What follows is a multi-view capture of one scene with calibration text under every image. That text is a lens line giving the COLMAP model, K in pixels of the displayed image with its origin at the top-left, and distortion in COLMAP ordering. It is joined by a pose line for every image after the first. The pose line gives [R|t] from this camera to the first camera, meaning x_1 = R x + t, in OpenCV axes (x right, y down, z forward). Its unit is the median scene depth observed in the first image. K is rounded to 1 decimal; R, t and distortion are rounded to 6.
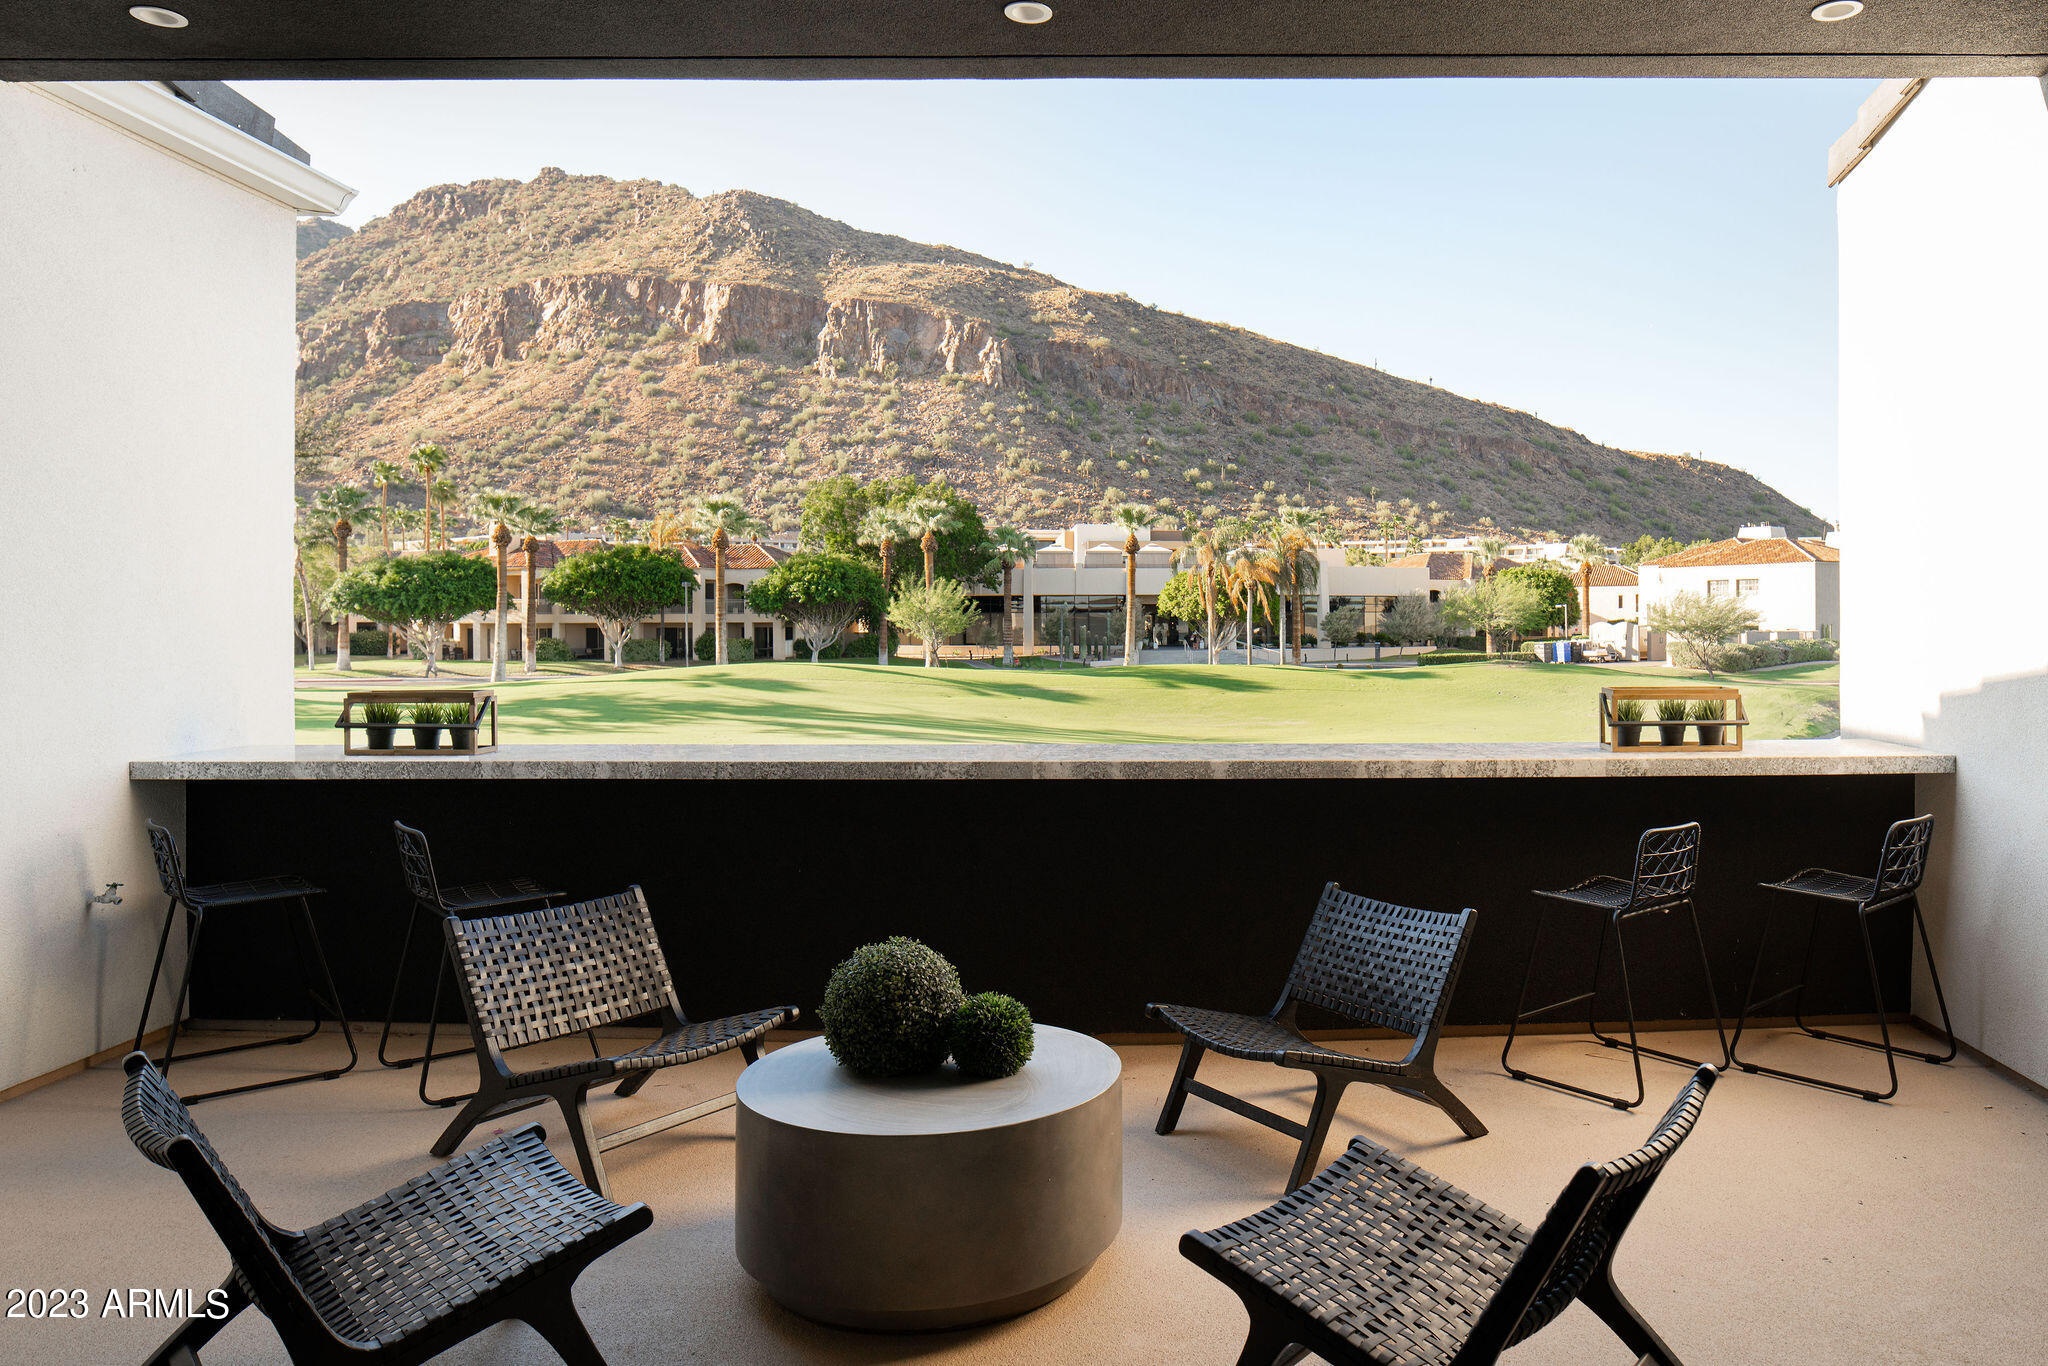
lens RADIAL K [[1284.2, 0, 1026.8], [0, 1284.2, 633.9], [0, 0, 1]] dist [0.001369, -0.000028]
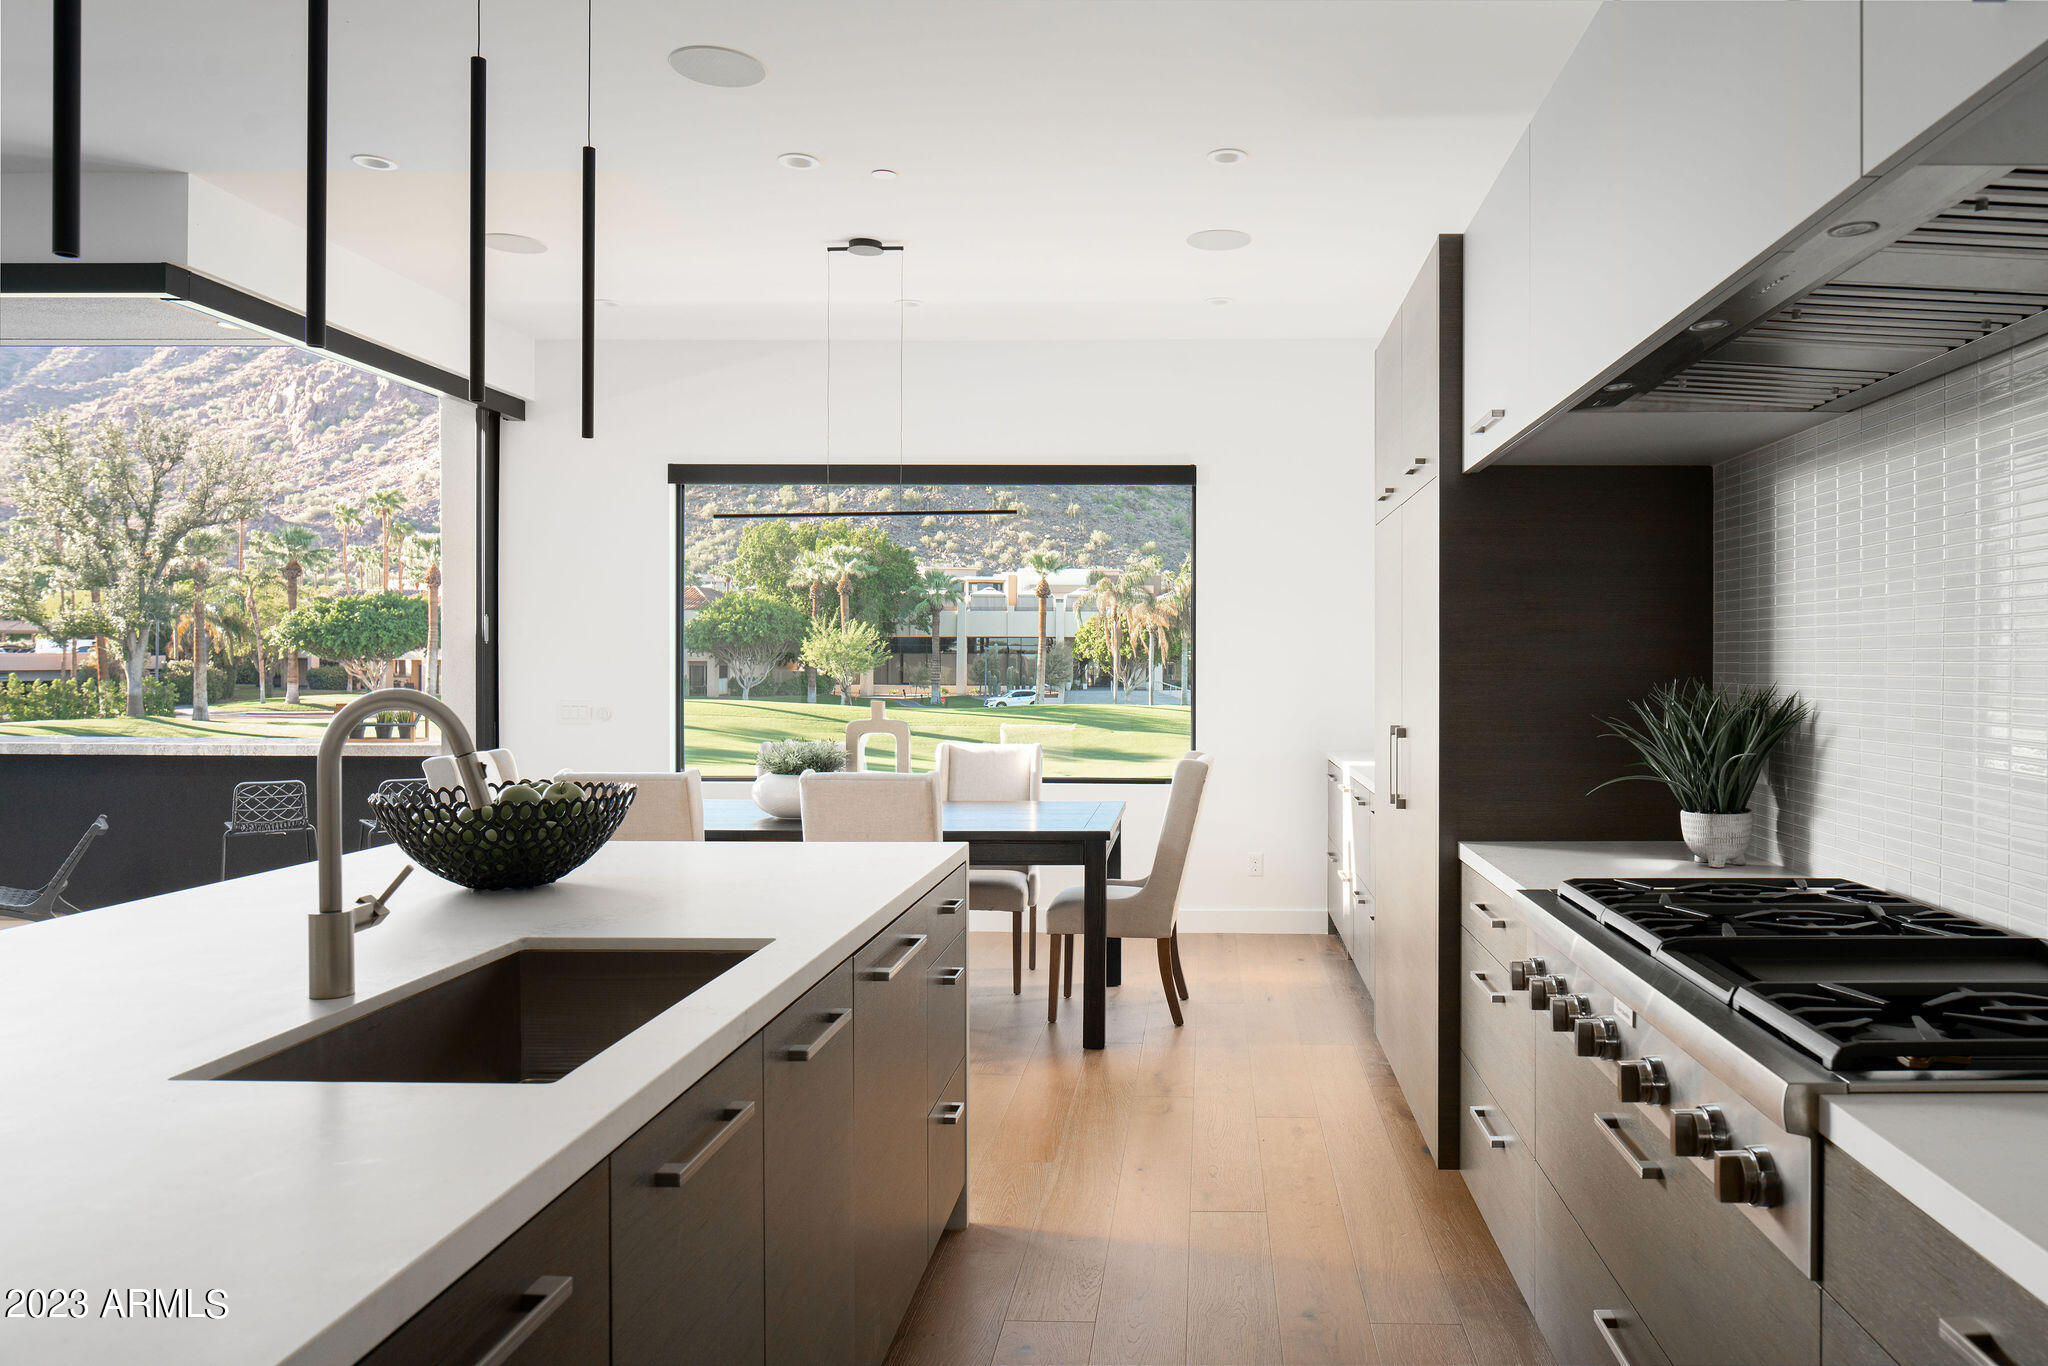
lens RADIAL K [[1361.0, 0, 1190.5], [0, 1361.0, 665.8], [0, 0, 1]] dist [0.001777, 0.001898]
pose [[0.999778, 0.007841, -0.019563, 0.216368], [-0.007985, 0.999941, -0.007341, -0.000160], [0.019505, 0.007496, 0.999782, -0.097932]]
